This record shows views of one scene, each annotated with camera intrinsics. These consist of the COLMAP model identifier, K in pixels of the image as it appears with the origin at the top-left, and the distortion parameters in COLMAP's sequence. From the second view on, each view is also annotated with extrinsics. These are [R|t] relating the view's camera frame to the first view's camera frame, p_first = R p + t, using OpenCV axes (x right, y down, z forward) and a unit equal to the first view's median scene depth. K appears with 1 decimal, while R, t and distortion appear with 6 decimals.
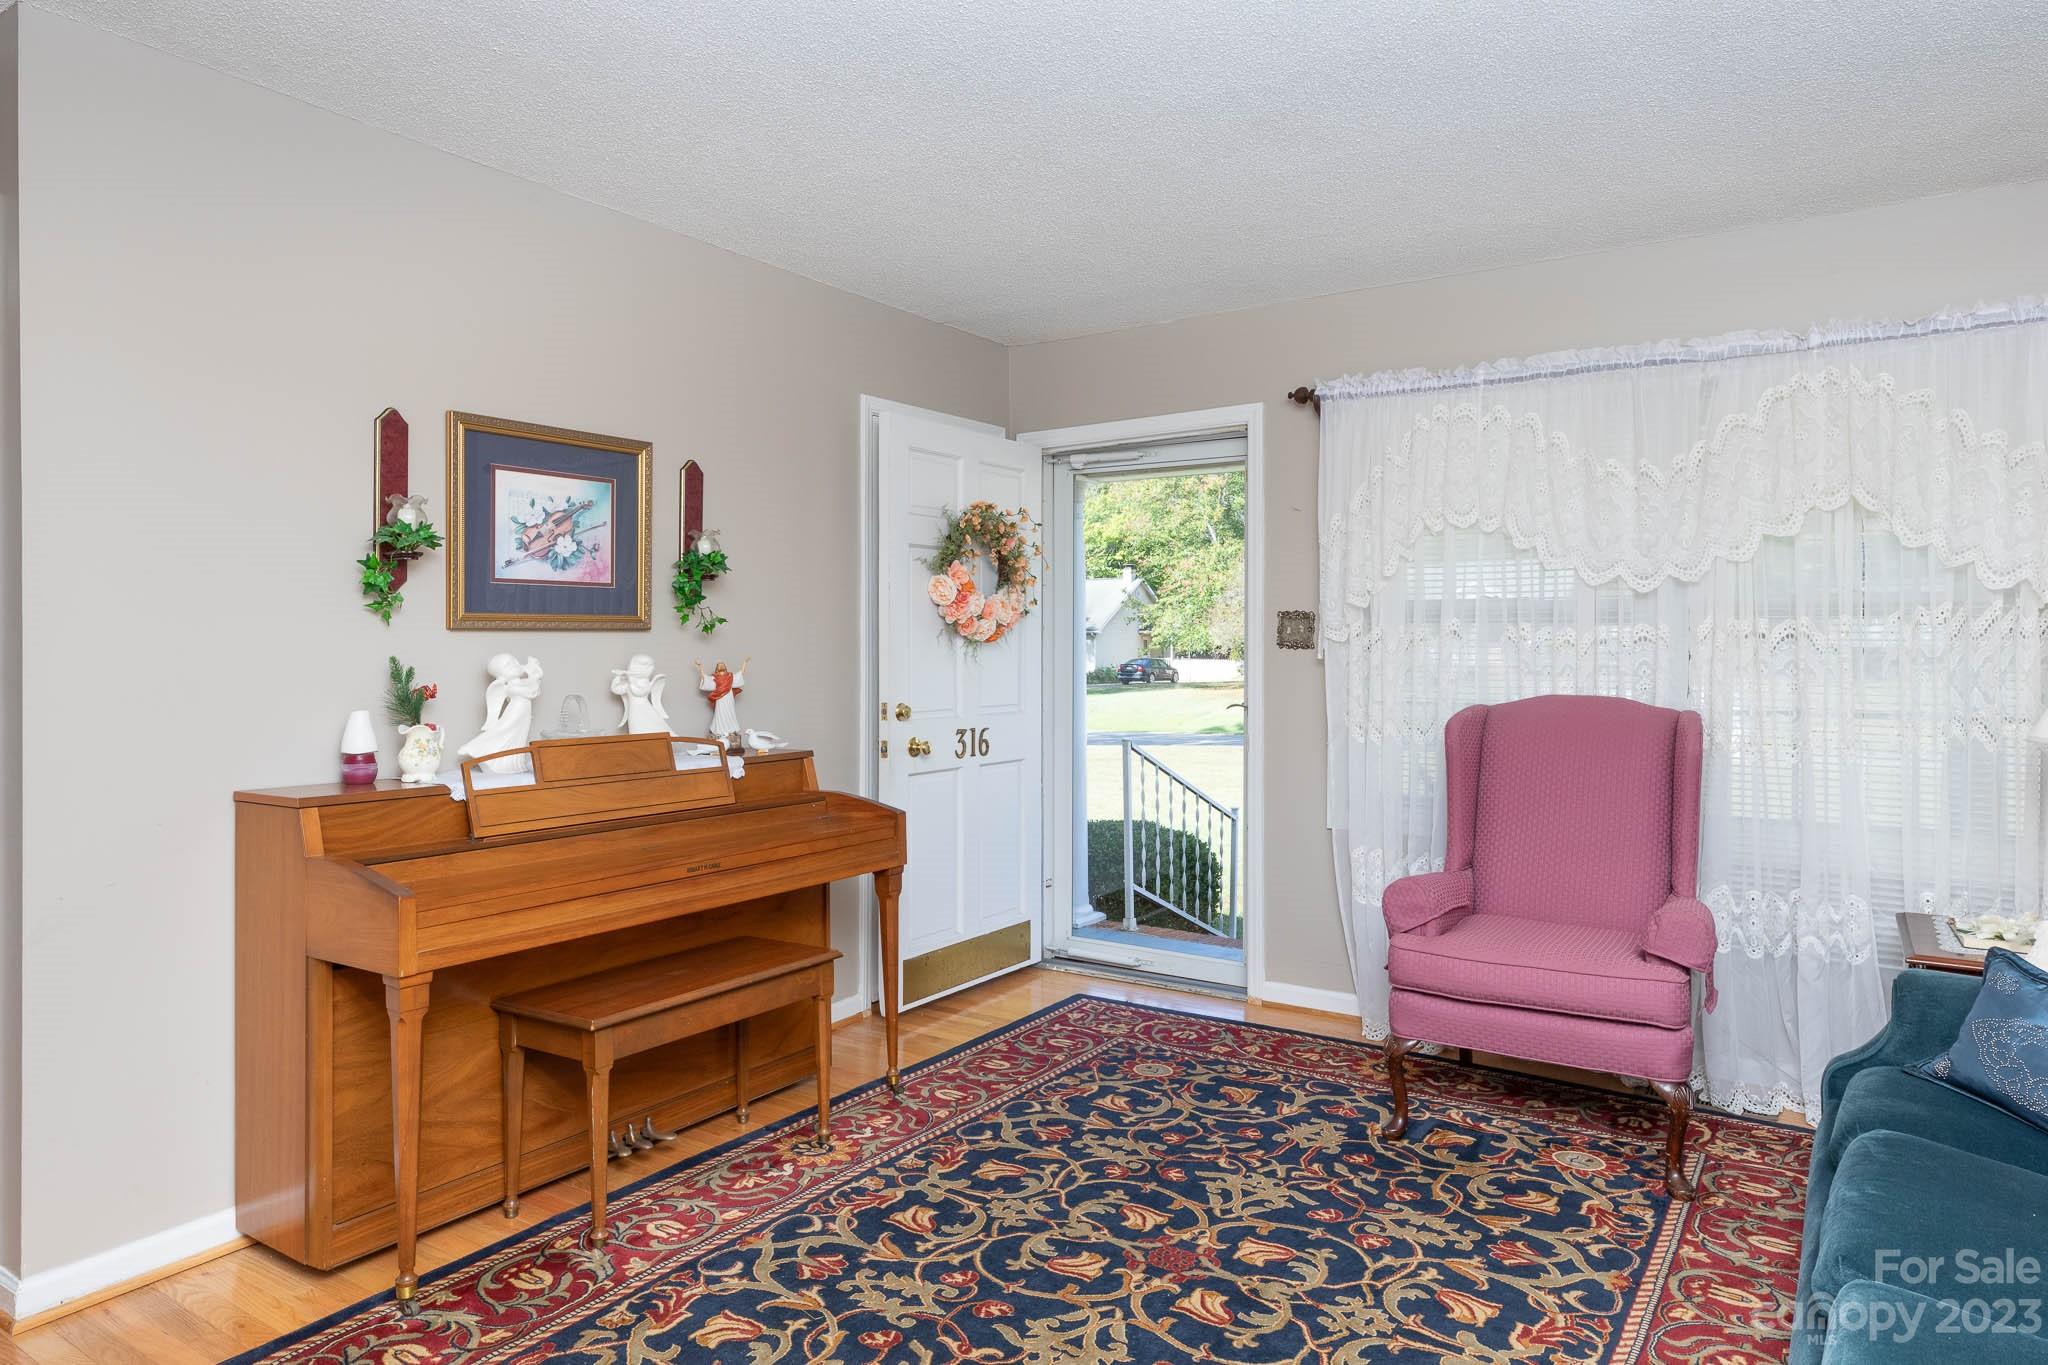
lens RADIAL K [[1287.4, 0, 1028.0], [0, 1287.4, 674.8], [0, 0, 1]] dist [0.003809, 0.006311]
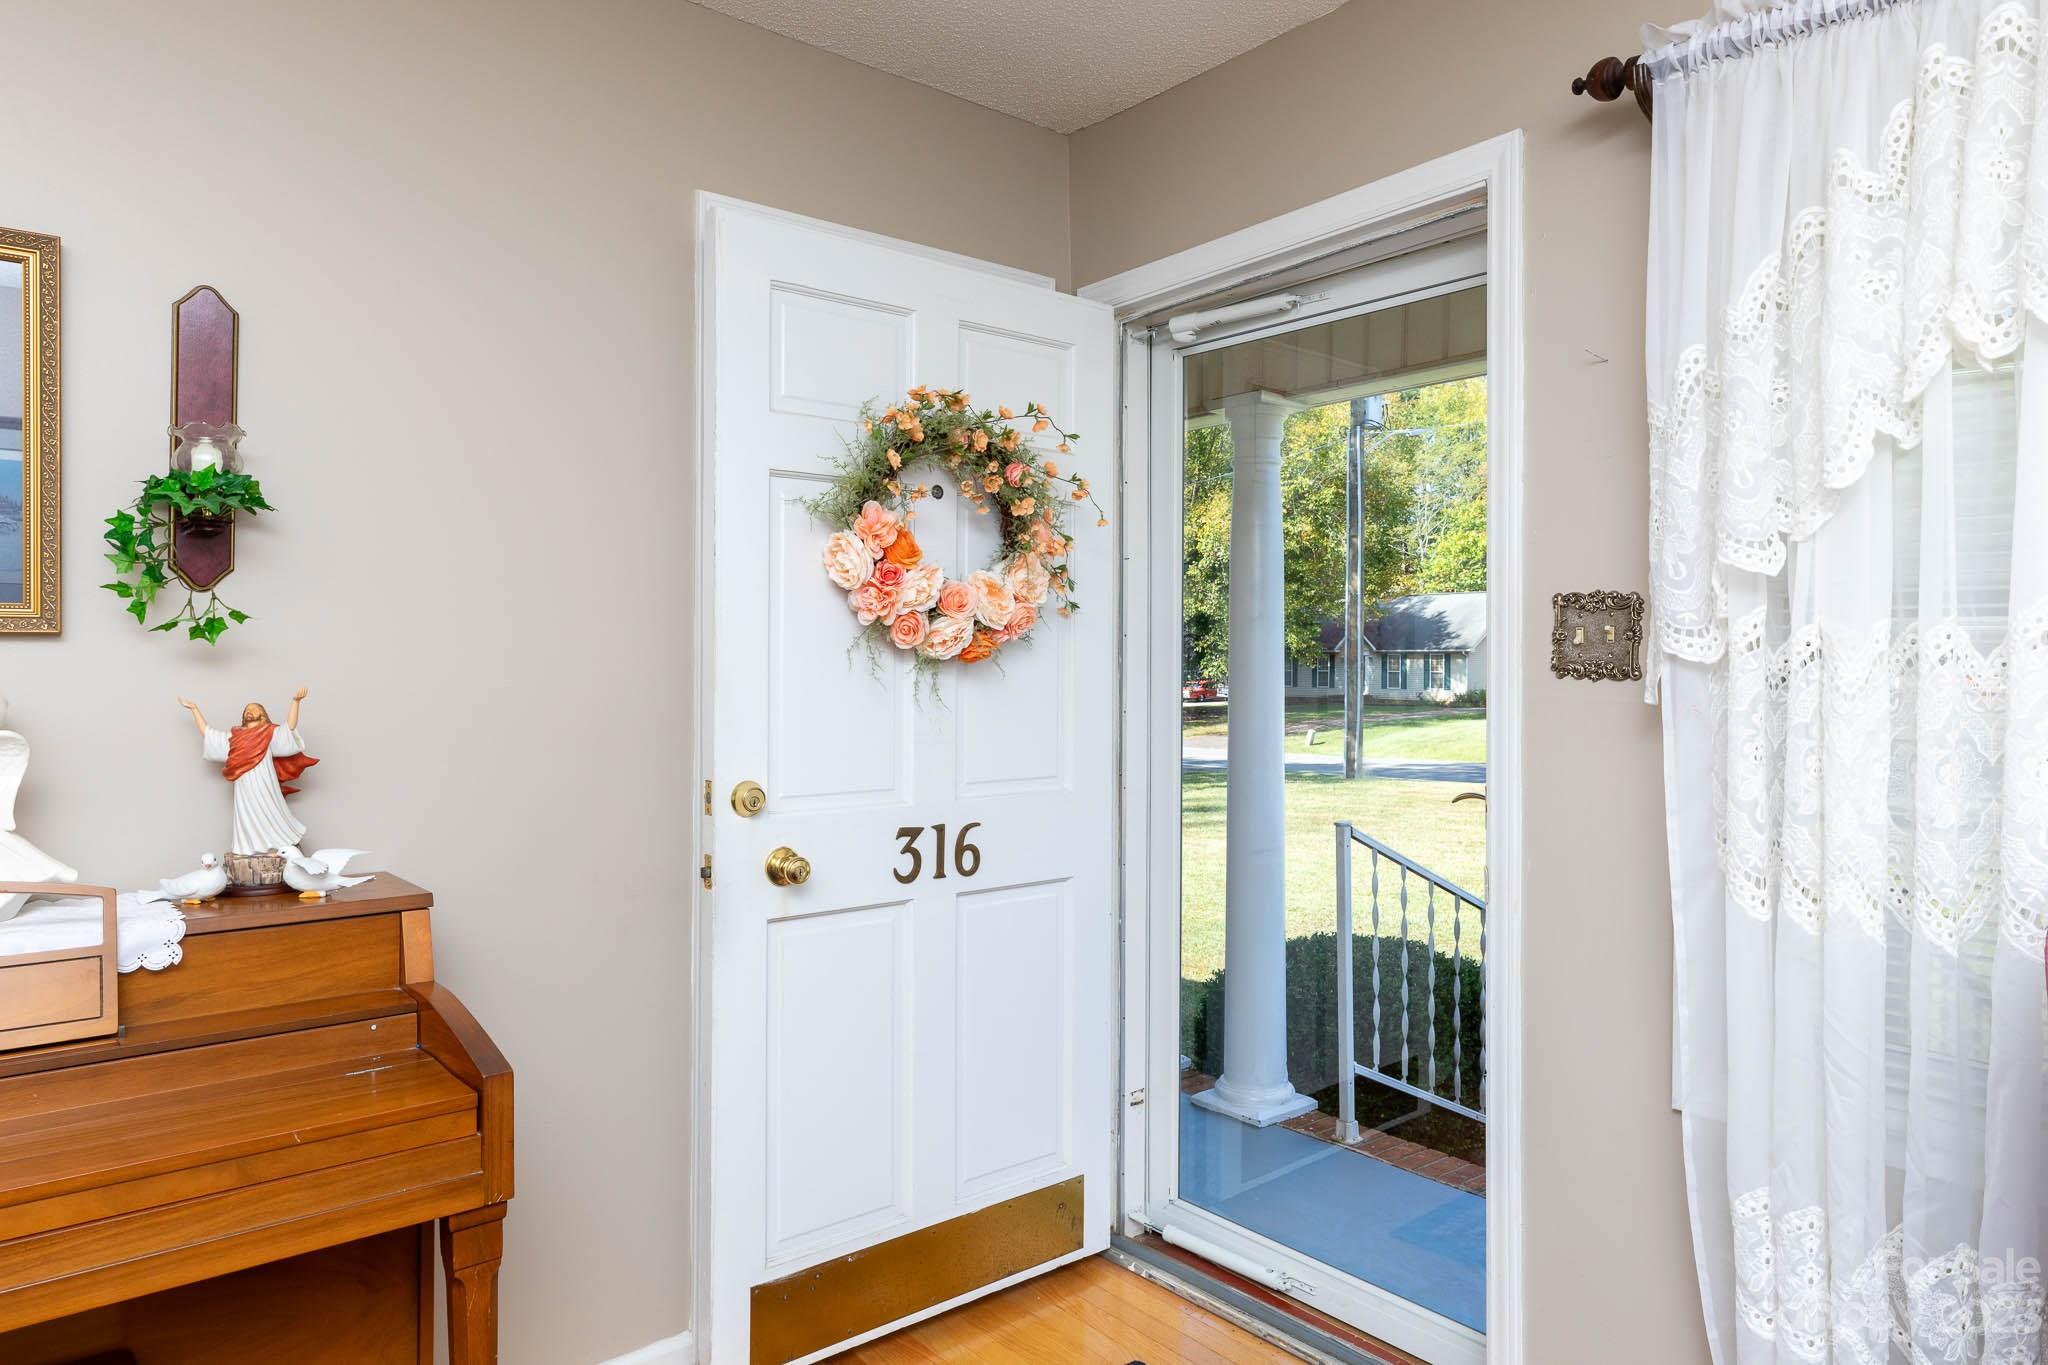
lens RADIAL K [[1287.4, 0, 1019.5], [0, 1287.4, 672.1], [0, 0, 1]] dist [0.003809, 0.006311]
pose [[0.958002, 0.005551, -0.286708, 0.145754], [-0.010205, 0.999839, -0.014740, -0.014138], [0.286580, 0.017047, 0.957905, 0.525027]]
